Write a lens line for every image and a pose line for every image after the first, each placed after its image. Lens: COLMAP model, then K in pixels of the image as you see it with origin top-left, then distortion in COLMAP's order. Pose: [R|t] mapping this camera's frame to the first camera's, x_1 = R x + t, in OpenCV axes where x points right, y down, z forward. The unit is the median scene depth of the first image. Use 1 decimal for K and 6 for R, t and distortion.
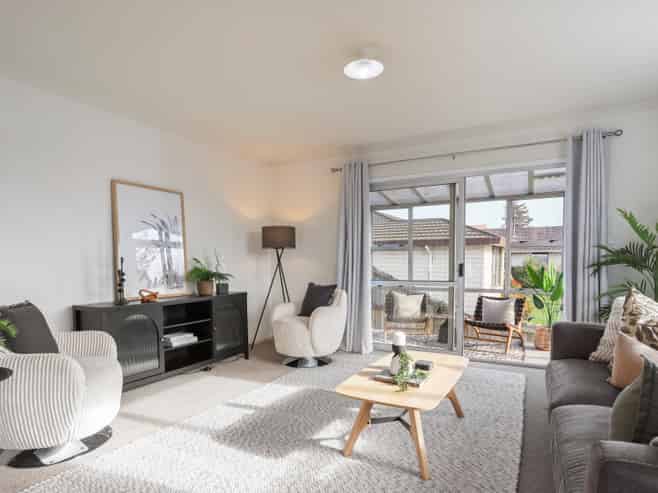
lens RADIAL K [[364.2, 0, 330.9], [0, 364.2, 282.5], [0, 0, 1]] dist [-0.016366, 0.000310]
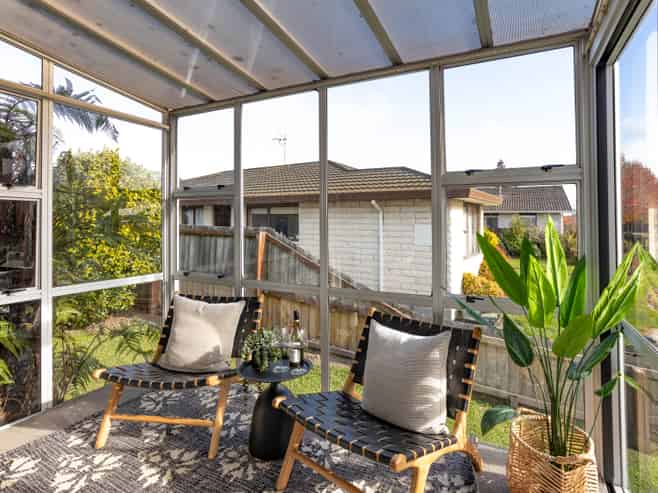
lens RADIAL K [[364.2, 0, 333.7], [0, 364.2, 212.1], [0, 0, 1]] dist [-0.016366, 0.000310]
pose [[0.999574, 0.007352, 0.028229, 0.370168], [-0.004972, 0.996500, -0.083443, -0.039872], [-0.028744, 0.083267, 0.996113, 0.623490]]
